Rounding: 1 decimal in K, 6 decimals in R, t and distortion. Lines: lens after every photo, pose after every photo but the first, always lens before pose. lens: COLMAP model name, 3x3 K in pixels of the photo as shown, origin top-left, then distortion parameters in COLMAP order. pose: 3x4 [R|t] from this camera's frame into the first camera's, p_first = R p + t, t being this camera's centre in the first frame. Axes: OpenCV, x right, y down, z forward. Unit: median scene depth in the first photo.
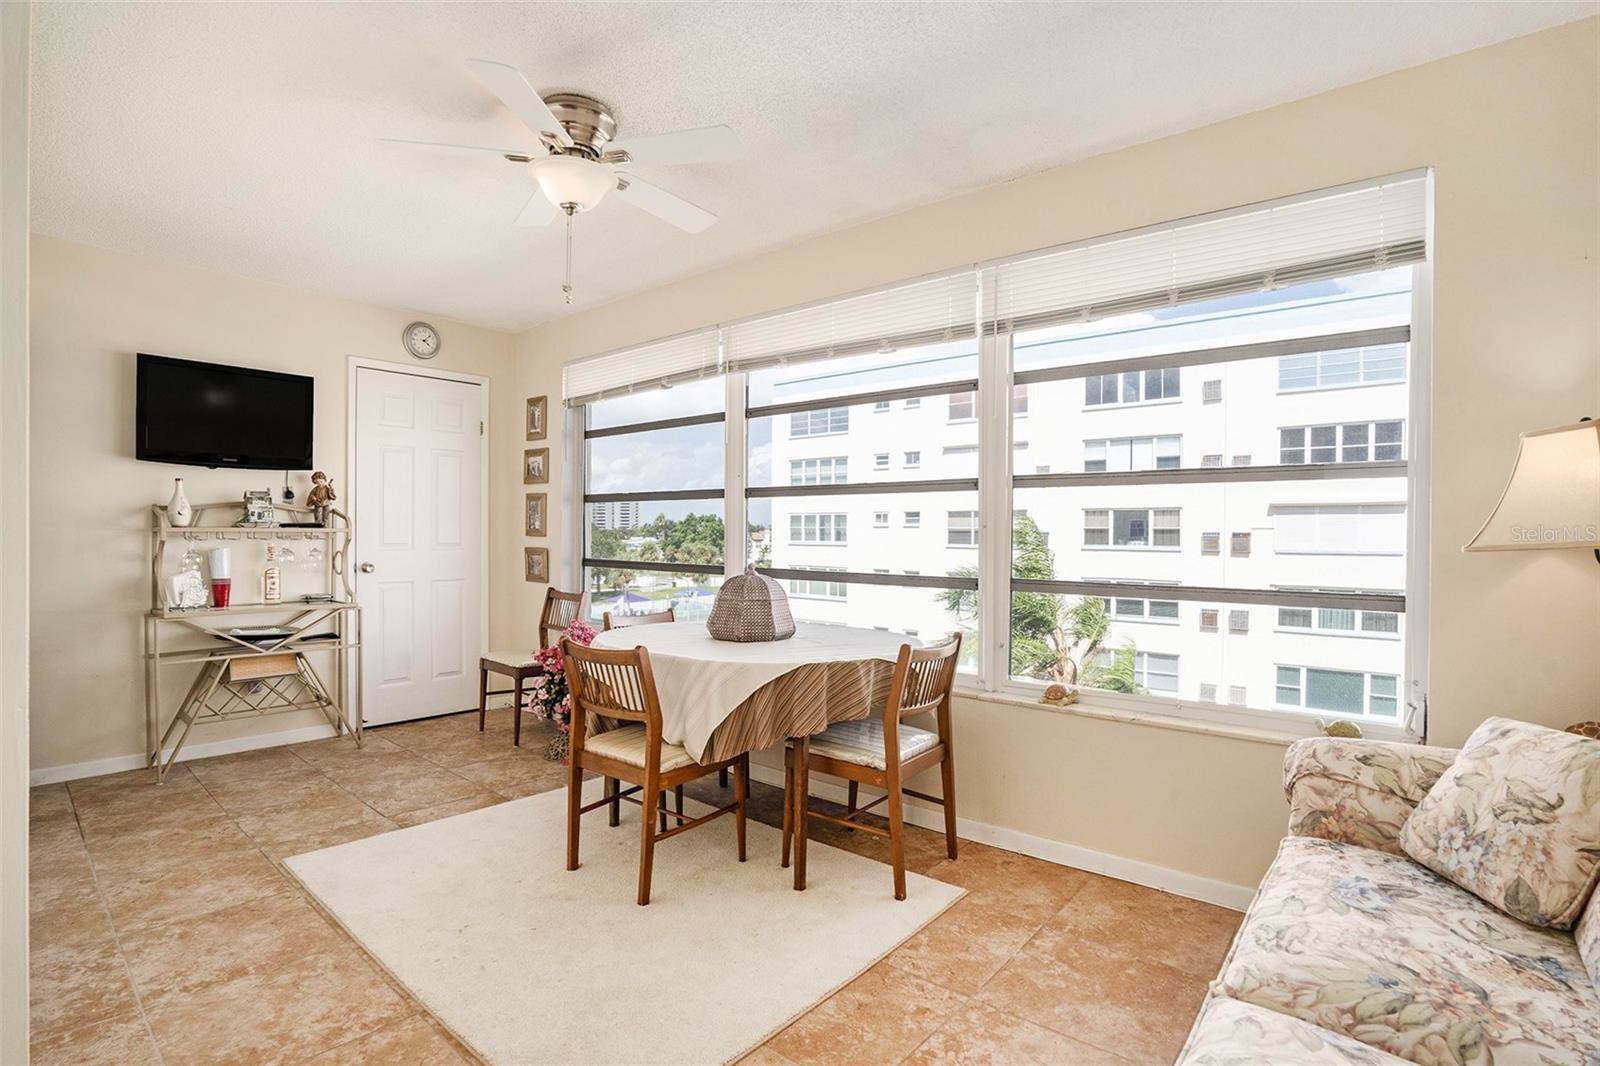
lens RADIAL K [[785.6, 0, 800.0], [0, 785.6, 533.0], [0, 0, 1]] dist [-0.057297, 0.001287]
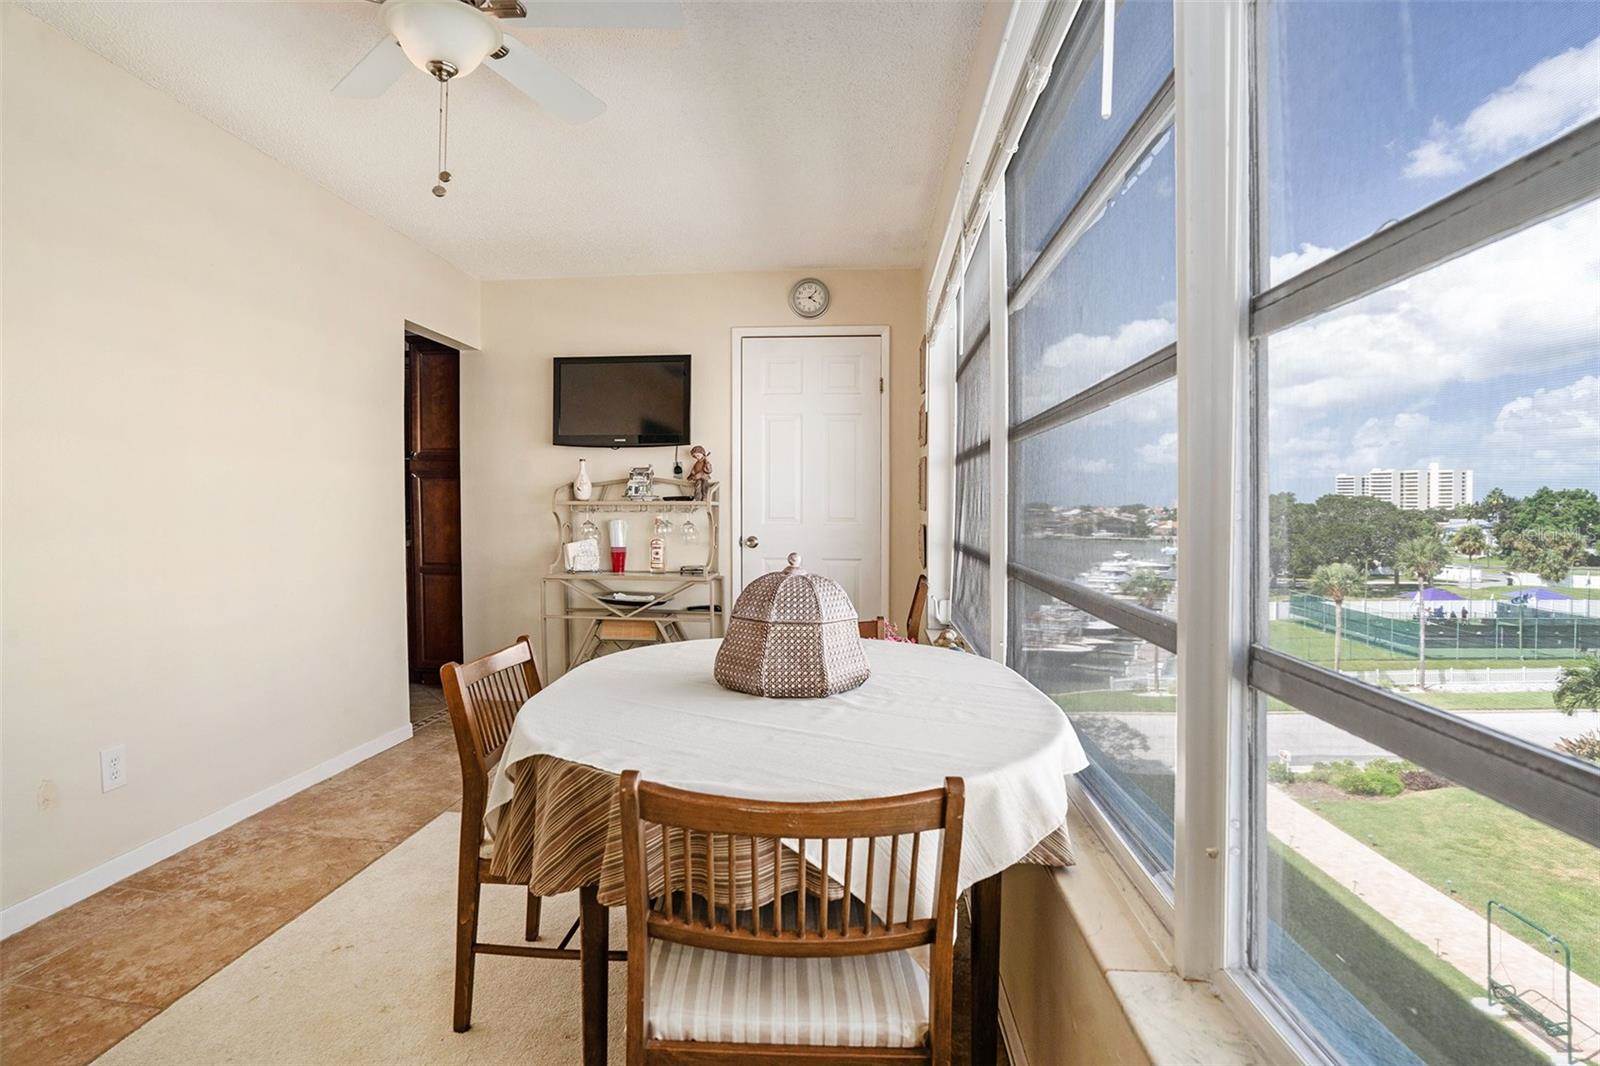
lens RADIAL K [[785.6, 0, 800.0], [0, 785.6, 533.0], [0, 0, 1]] dist [-0.057297, 0.001287]
pose [[0.577783, 0.020115, -0.815943, 0.309117], [-0.000078, 0.999698, 0.024590, 0.010099], [0.816191, -0.014144, 0.577610, 0.509819]]
